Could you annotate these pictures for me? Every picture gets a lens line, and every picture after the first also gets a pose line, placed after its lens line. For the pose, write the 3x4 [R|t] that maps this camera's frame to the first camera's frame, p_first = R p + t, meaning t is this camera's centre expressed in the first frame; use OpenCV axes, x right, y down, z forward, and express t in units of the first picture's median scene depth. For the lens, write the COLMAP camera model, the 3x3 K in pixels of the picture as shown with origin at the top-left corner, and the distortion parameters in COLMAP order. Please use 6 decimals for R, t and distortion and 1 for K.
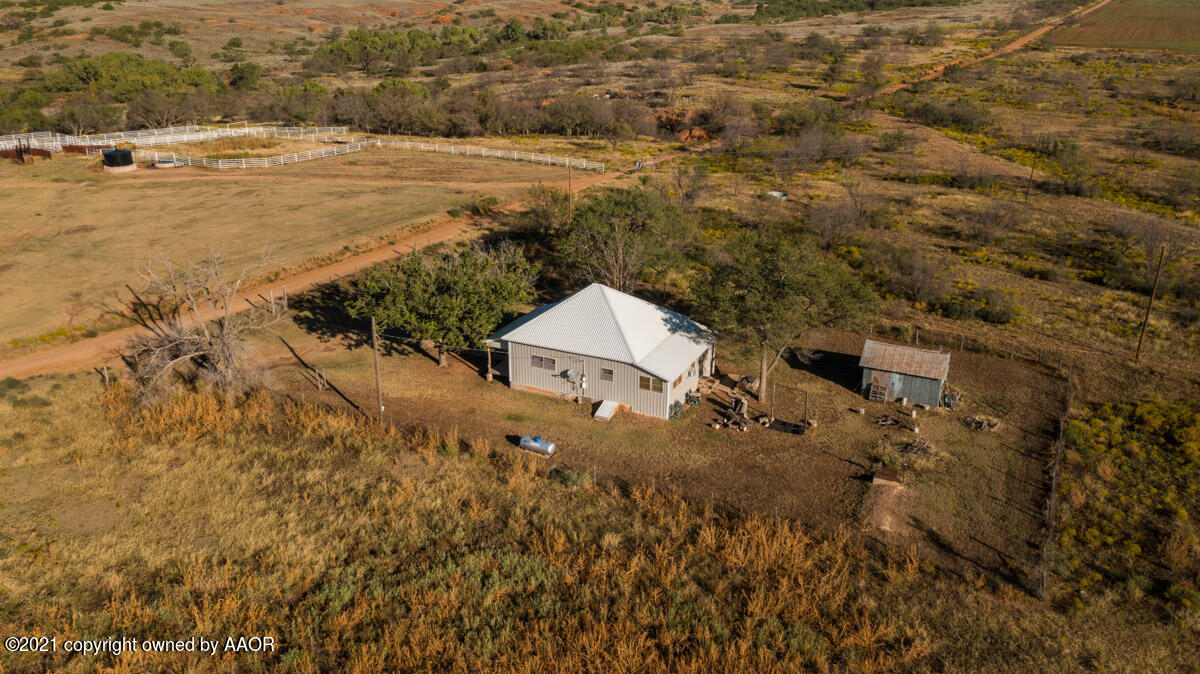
lens RADIAL K [[936.6, 0, 600.6], [0, 936.6, 333.4], [0, 0, 1]] dist [-0.002769, -0.001722]
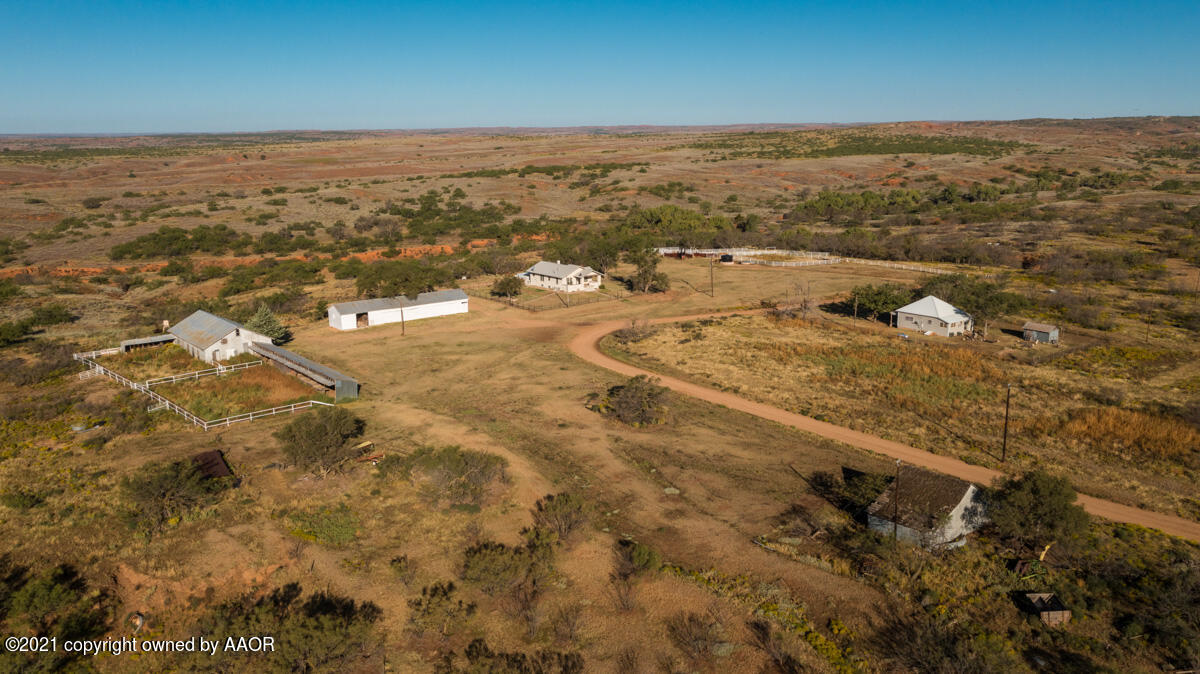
lens RADIAL K [[948.9, 0, 597.6], [0, 948.9, 340.4], [0, 0, 1]] dist [-0.004518, 0.007131]
pose [[0.897637, 0.086361, -0.432191, 0.070452], [-0.149065, 0.982313, -0.113313, 0.114968], [0.414762, 0.166139, 0.894634, -0.415099]]
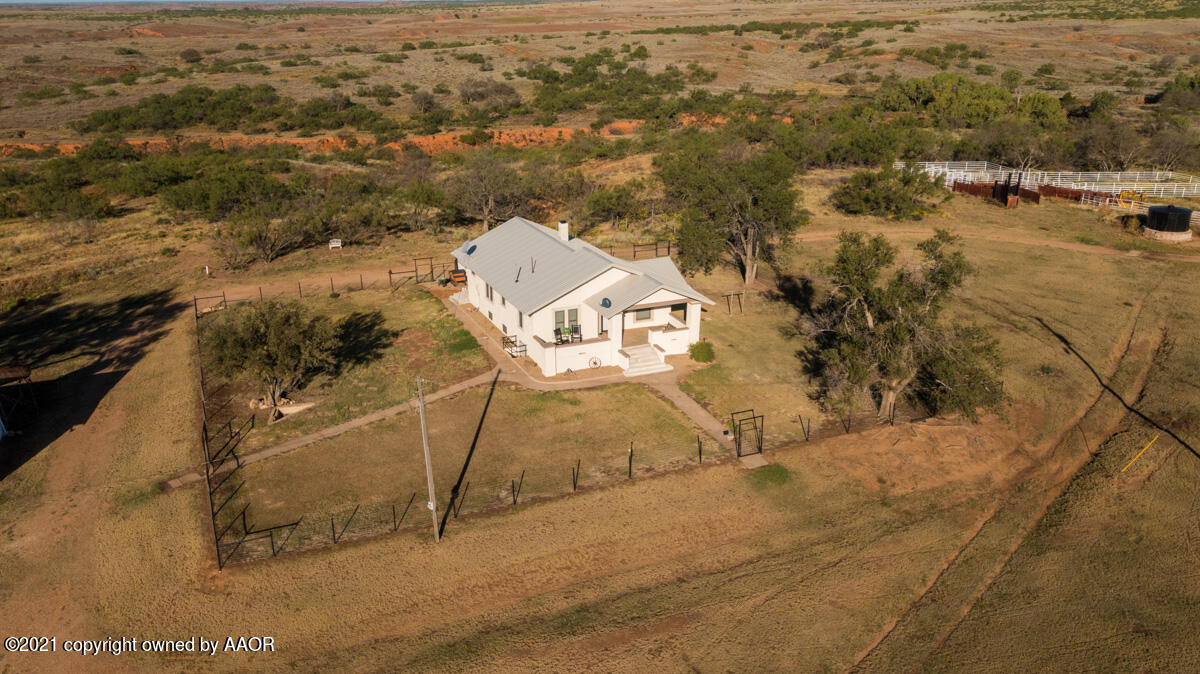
lens RADIAL K [[936.6, 0, 600.8], [0, 936.6, 339.4], [0, 0, 1]] dist [-0.002769, -0.001722]
pose [[0.756757, 0.217698, -0.616382, -0.153933], [-0.231852, 0.971003, 0.058291, -0.018048], [0.611198, 0.098797, 0.785287, 0.086903]]
